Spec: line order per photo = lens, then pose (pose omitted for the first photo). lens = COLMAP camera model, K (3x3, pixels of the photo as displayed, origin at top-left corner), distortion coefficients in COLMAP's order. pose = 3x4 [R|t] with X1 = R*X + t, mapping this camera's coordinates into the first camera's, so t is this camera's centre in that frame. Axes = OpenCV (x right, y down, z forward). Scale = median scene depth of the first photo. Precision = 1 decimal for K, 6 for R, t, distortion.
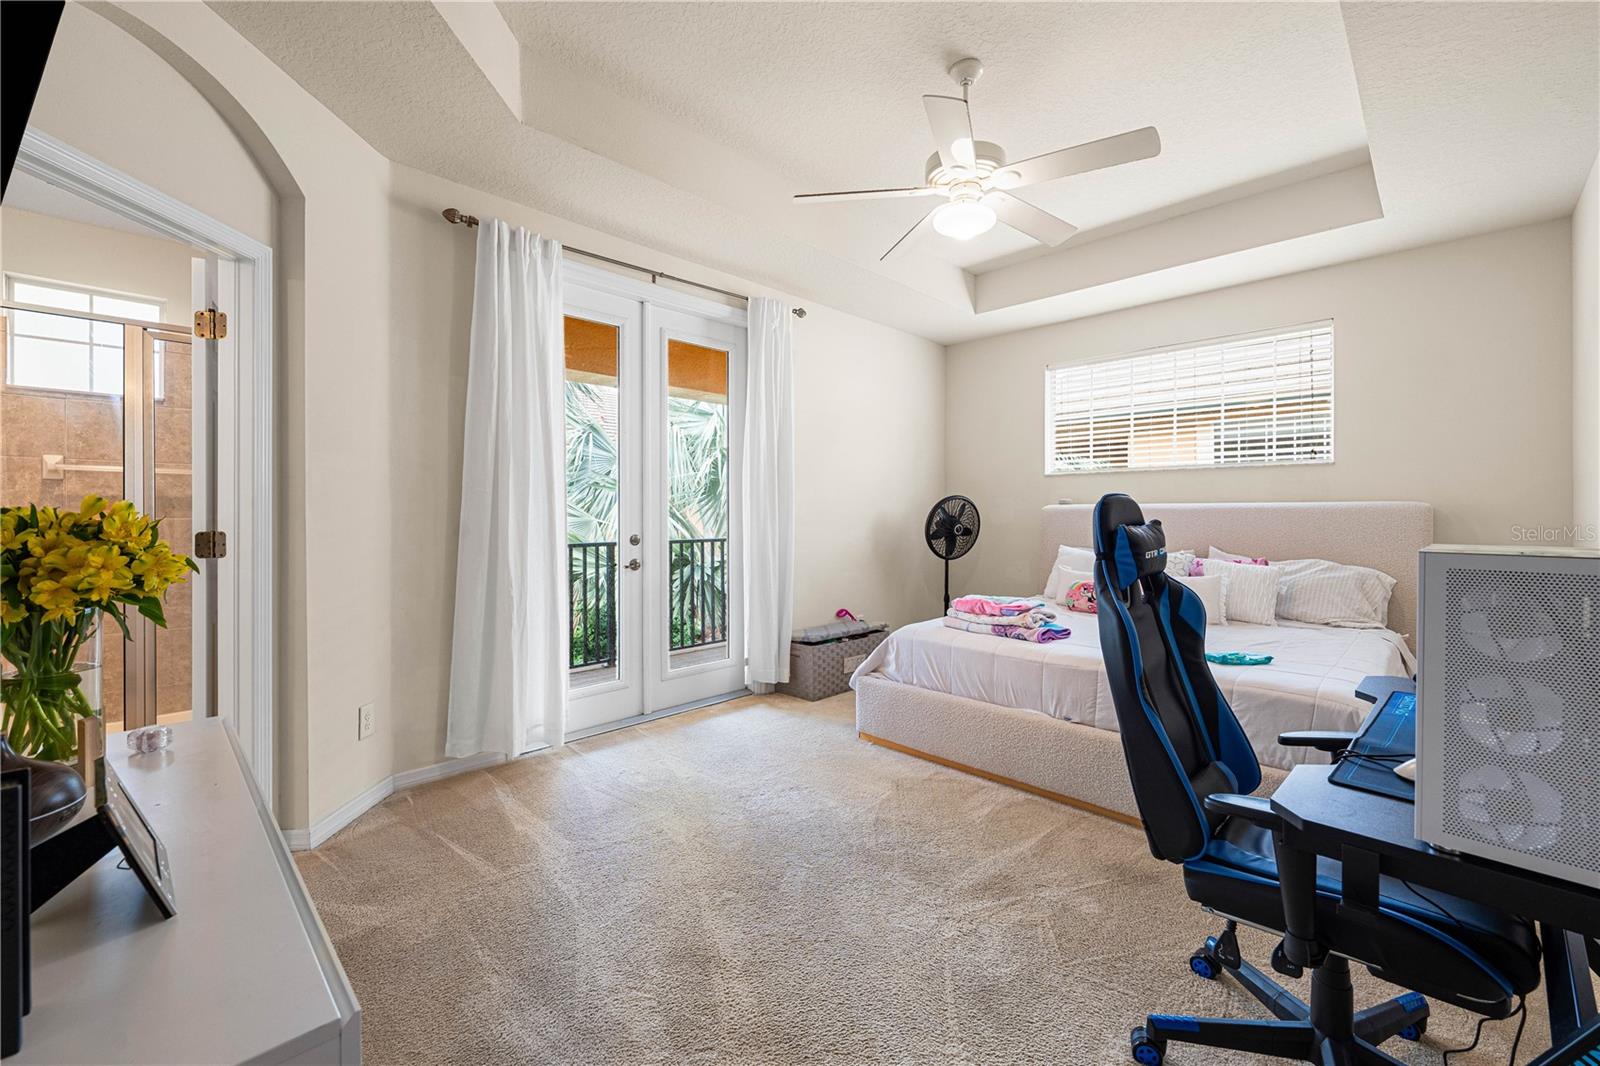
lens RADIAL K [[652.7, 0, 795.9], [0, 652.7, 519.1], [0, 0, 1]] dist [0.001337, -0.000198]
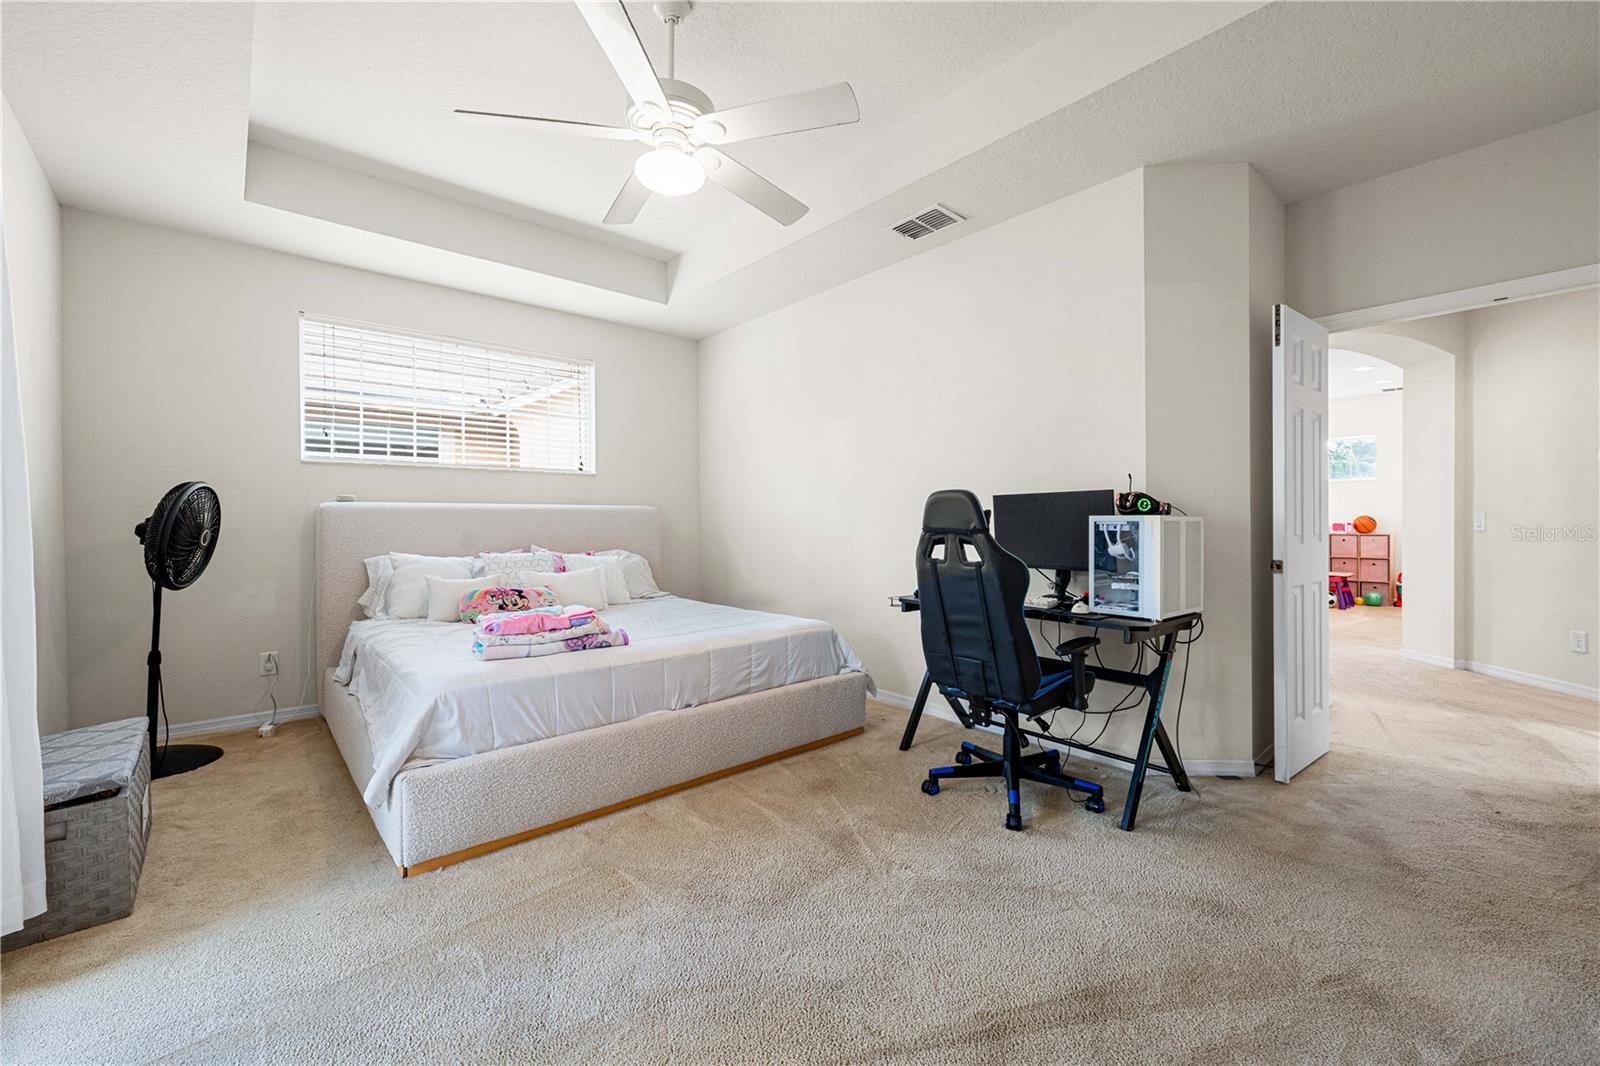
lens RADIAL K [[652.7, 0, 796.9], [0, 652.7, 528.8], [0, 0, 1]] dist [0.001337, -0.000198]
pose [[0.055246, -0.011495, 0.998407, -0.523435], [0.013869, 0.999846, 0.010744, 0.013867], [-0.998376, 0.013253, 0.055397, 0.657937]]
